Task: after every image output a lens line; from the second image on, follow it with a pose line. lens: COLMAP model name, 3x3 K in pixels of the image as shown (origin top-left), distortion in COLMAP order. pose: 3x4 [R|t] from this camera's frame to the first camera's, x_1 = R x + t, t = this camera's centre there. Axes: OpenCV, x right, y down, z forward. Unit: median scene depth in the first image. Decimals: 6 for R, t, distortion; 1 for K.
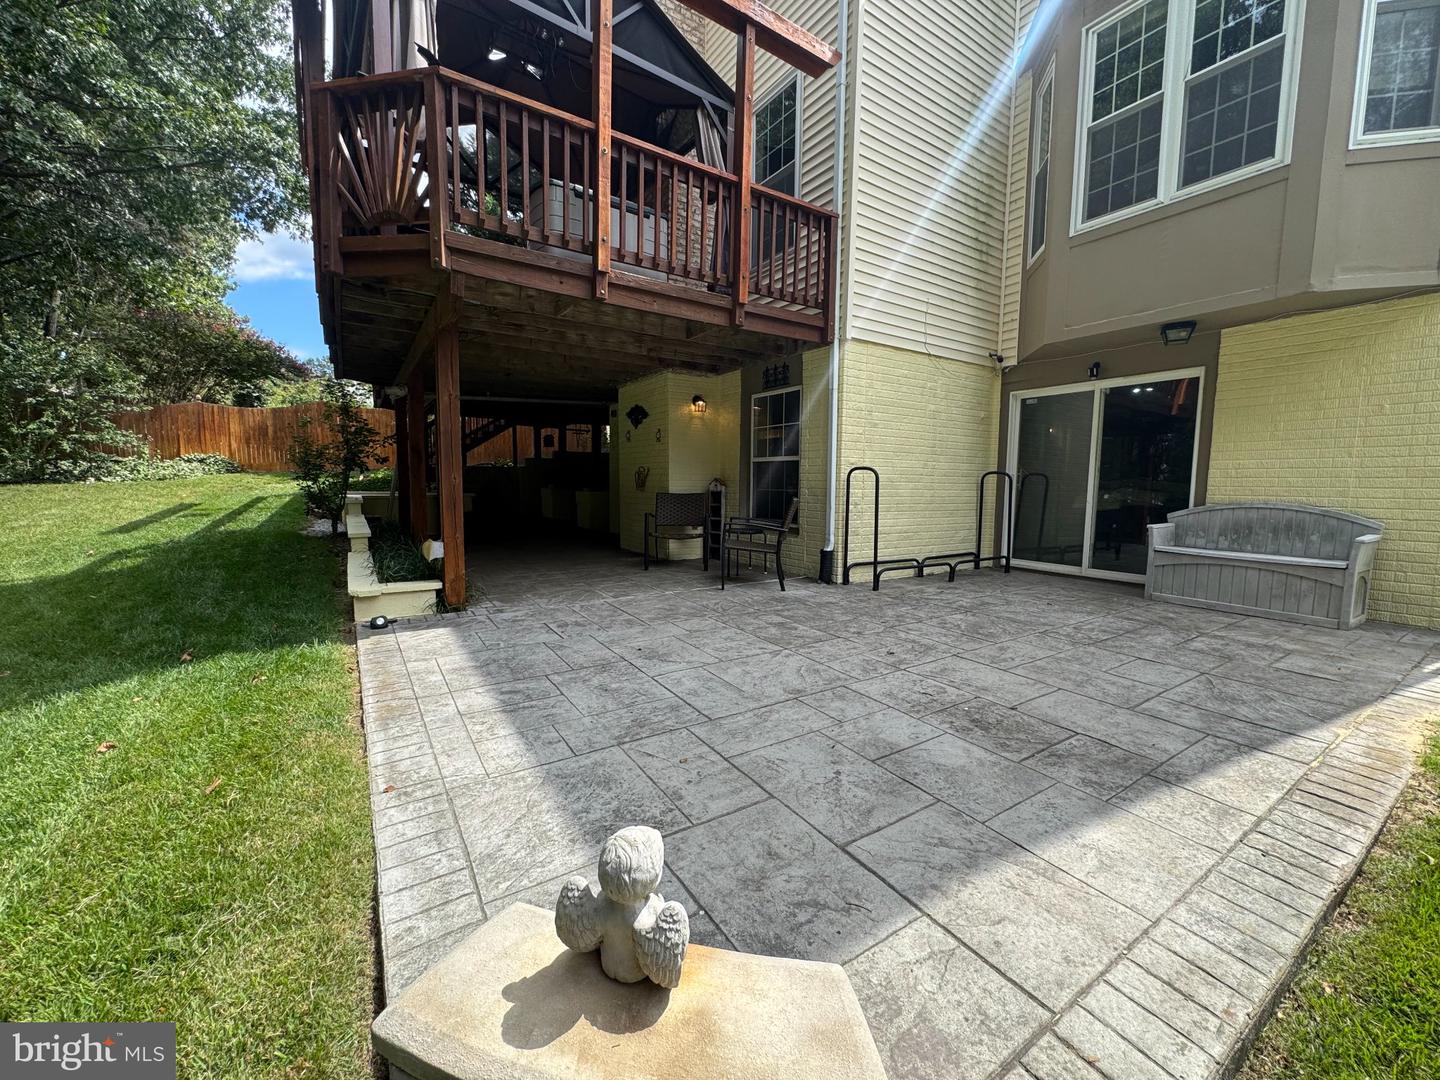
lens RADIAL K [[576.0, 0, 724.2], [0, 576.0, 536.2], [0, 0, 1]] dist [-0.001778, -0.000621]
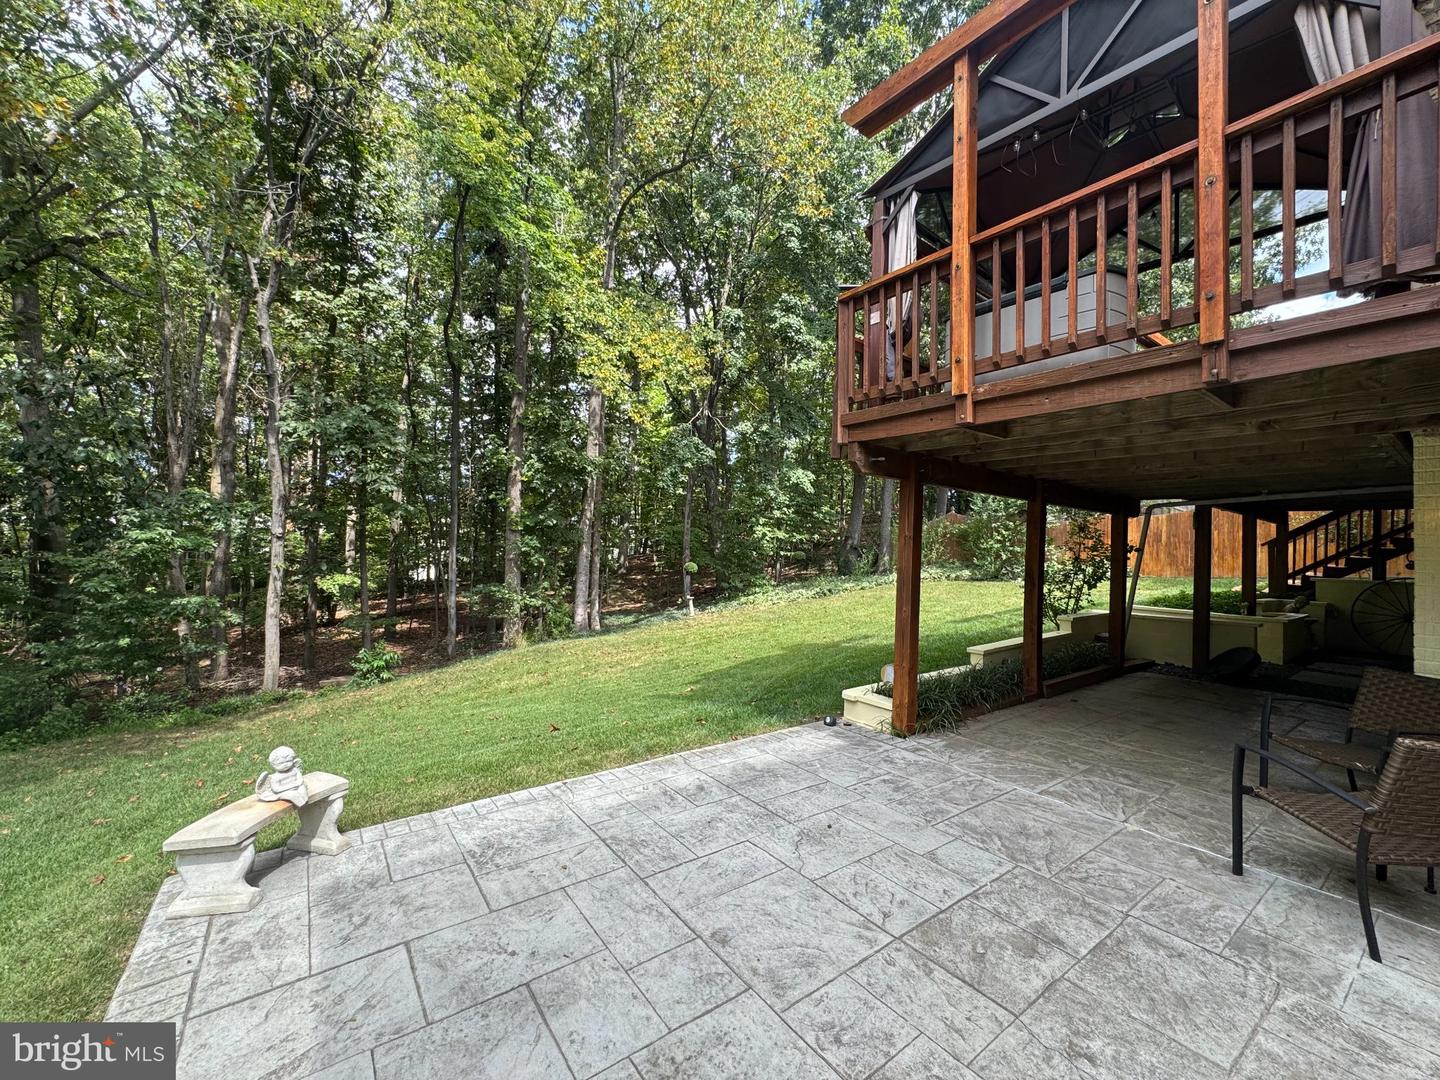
lens RADIAL K [[576.0, 0, 724.2], [0, 576.0, 536.2], [0, 0, 1]] dist [-0.001778, -0.000621]
pose [[0.053507, -0.034266, -0.997979, 0.606110], [-0.125485, 0.991258, -0.040763, -0.156233], [0.990652, 0.127412, 0.048740, 0.592542]]
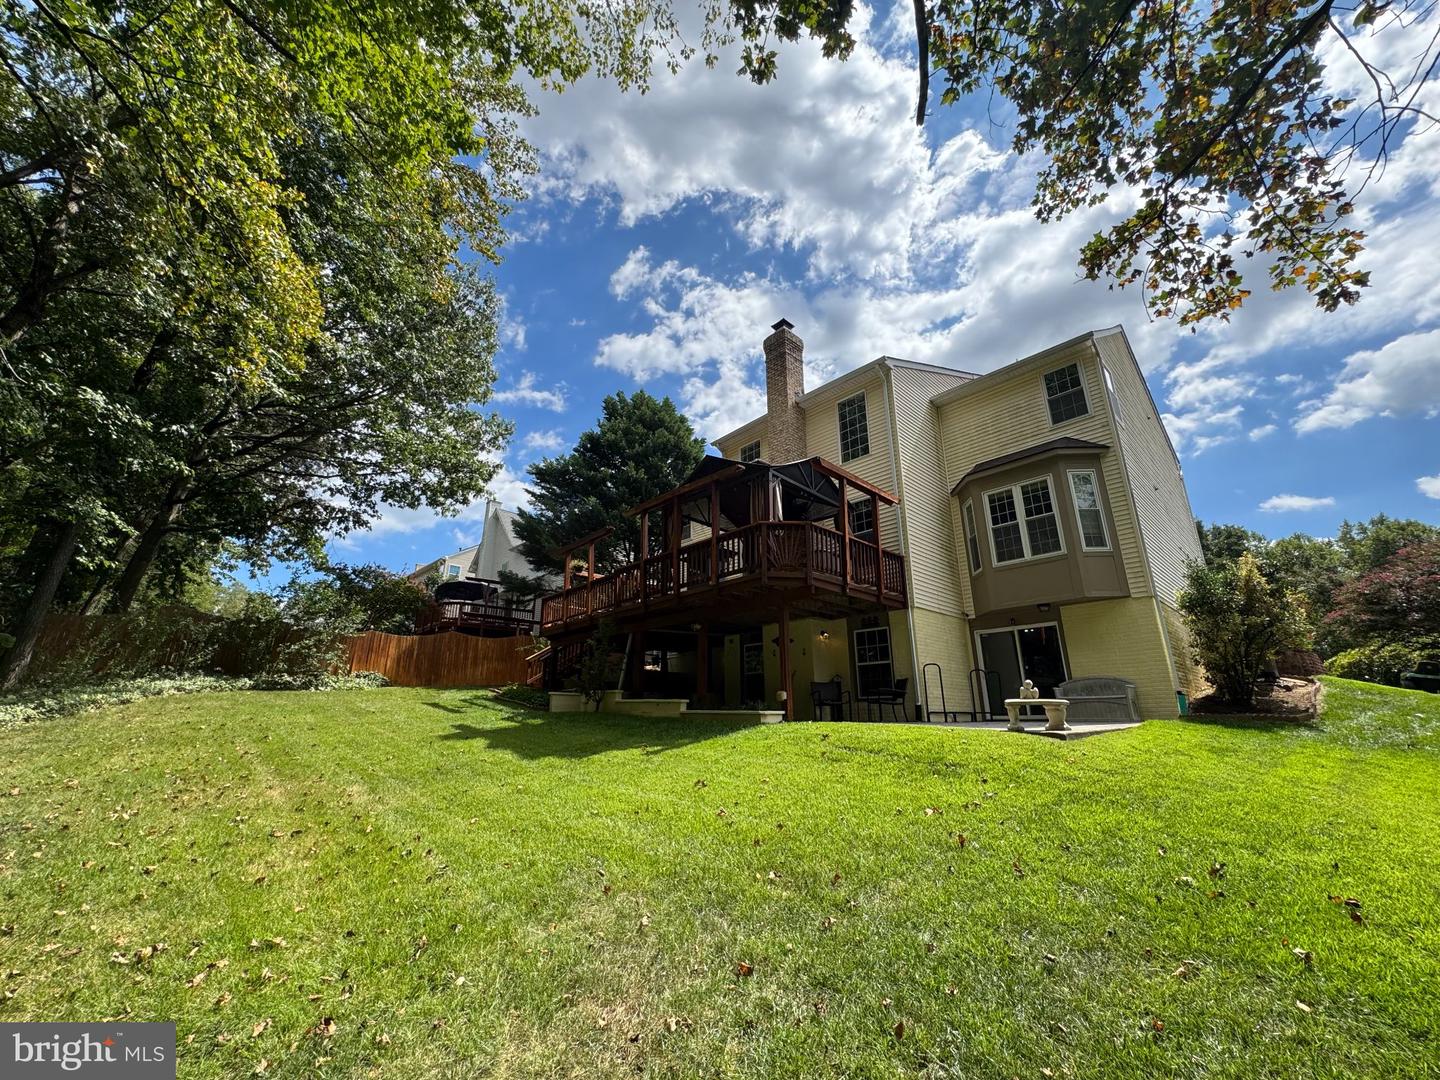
lens RADIAL K [[576.0, 0, 724.2], [0, 576.0, 536.2], [0, 0, 1]] dist [-0.001778, -0.000621]
pose [[0.982806, 0.042269, 0.179737, -1.181231], [0.032237, 0.919210, -0.392445, 0.335801], [-0.181804, 0.391492, 0.902043, -1.277434]]
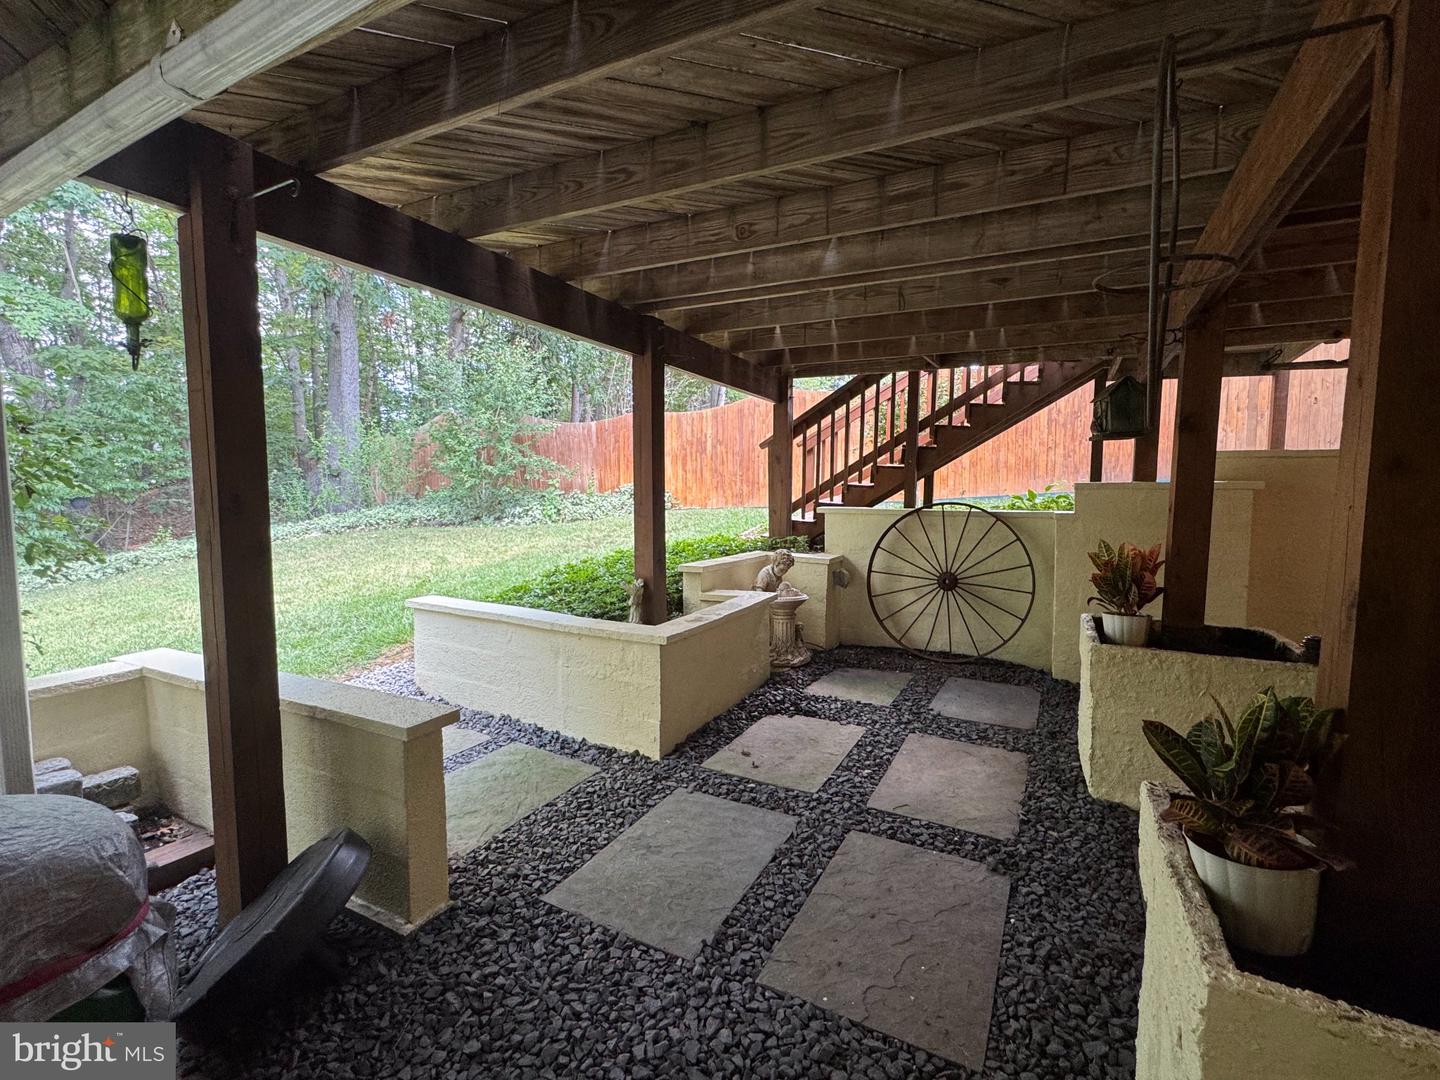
lens RADIAL K [[662.5, 0, 720.0], [0, 662.5, 540.0], [0, 0, 1]] dist [0.000089, -0.000007]
pose [[0.483354, 0.062282, -0.873207, -0.477310], [-0.086410, 0.995989, 0.023208, -0.326957], [0.871150, 0.064237, 0.486797, 2.215080]]
